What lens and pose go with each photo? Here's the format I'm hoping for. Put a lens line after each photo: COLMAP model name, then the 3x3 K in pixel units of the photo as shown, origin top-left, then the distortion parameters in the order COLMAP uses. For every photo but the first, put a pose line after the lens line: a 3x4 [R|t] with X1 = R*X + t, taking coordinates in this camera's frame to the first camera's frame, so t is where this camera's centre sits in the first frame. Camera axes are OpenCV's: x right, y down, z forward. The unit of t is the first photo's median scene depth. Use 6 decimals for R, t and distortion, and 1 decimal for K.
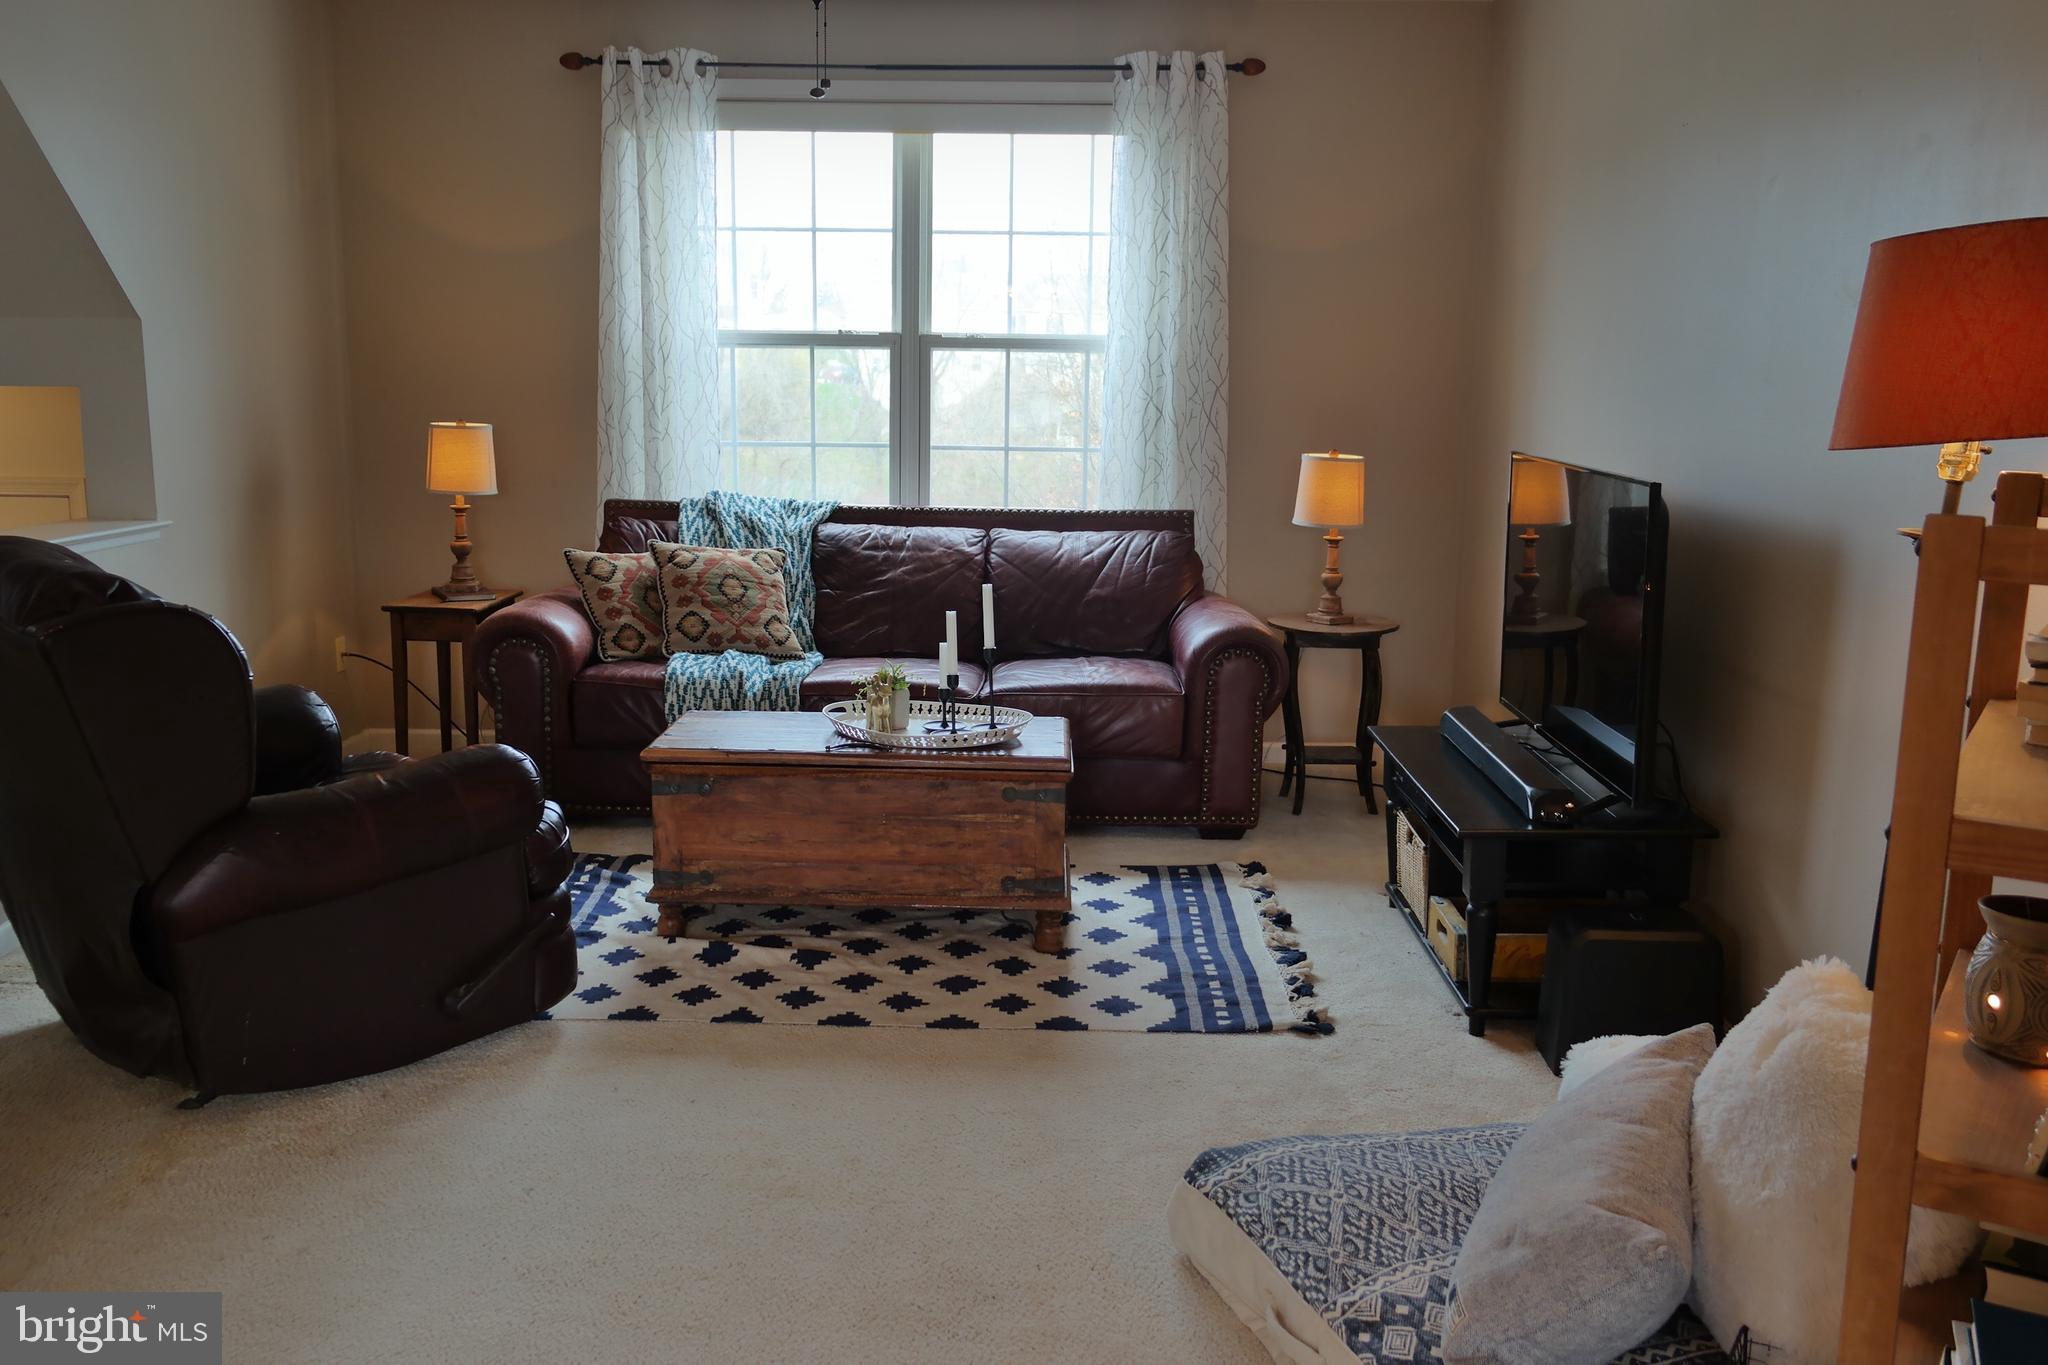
lens RADIAL K [[1828.4, 0, 1018.4], [0, 1828.4, 694.0], [0, 0, 1]] dist [0.014496, 0.001386]
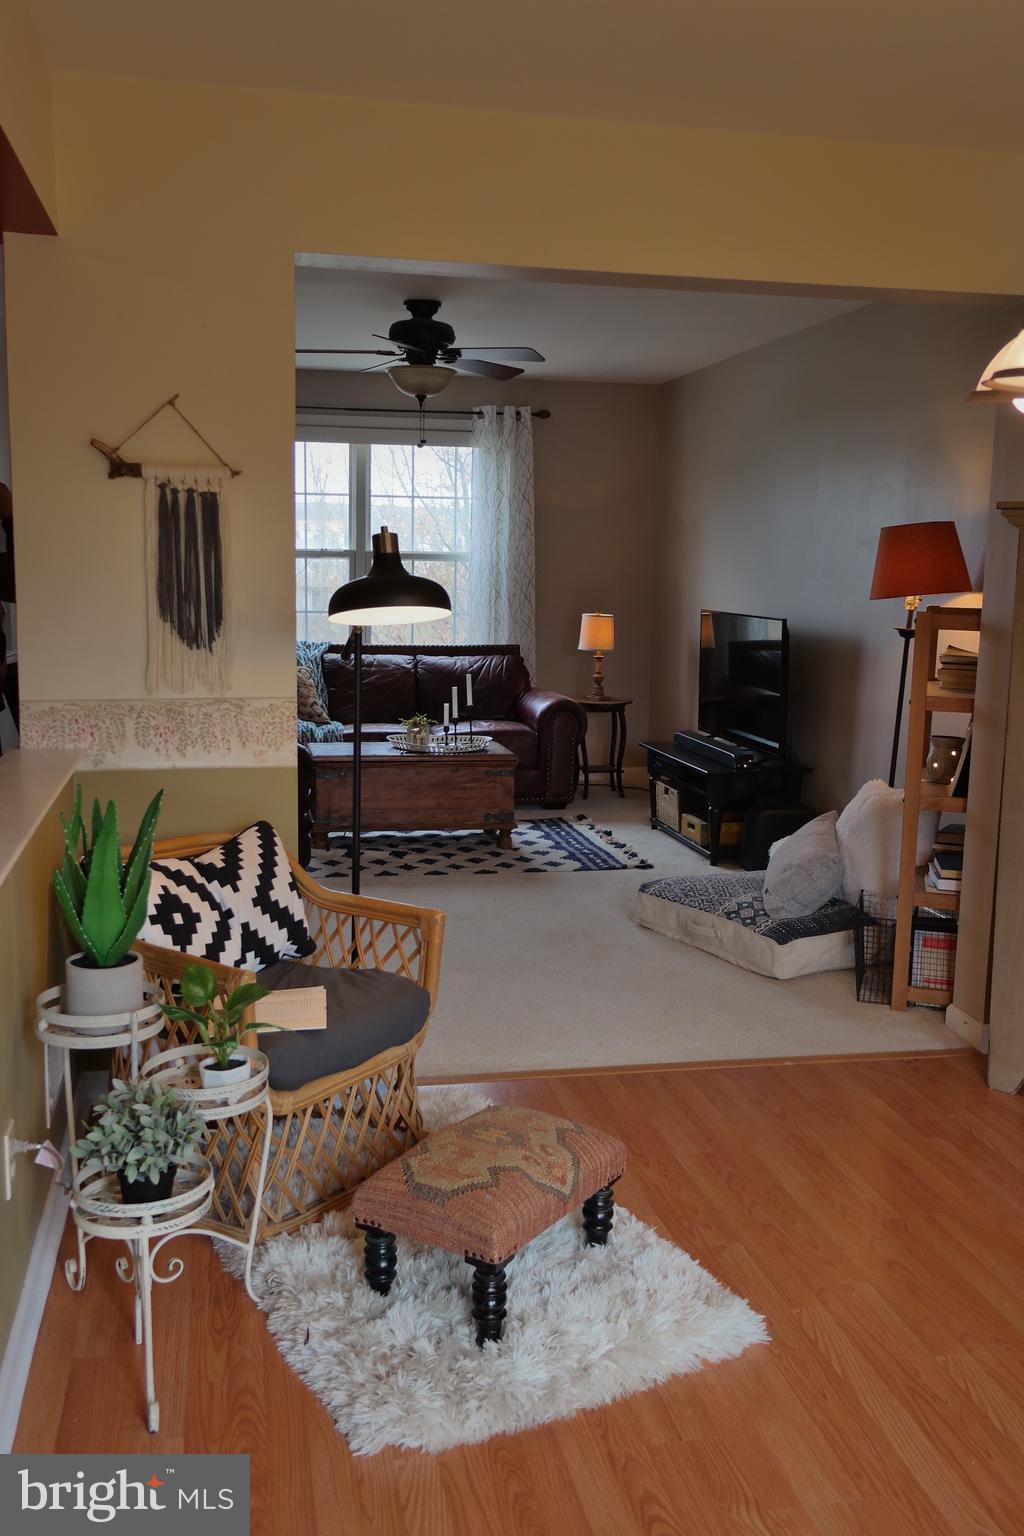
lens RADIAL K [[1371.3, 0, 505.0], [0, 1371.3, 763.8], [0, 0, 1]] dist [0.014496, 0.001386]
pose [[0.975843, -0.029288, 0.216499, -0.247384], [0.036845, 0.998842, -0.030952, 0.071223], [-0.215341, 0.038182, 0.975792, -0.404828]]
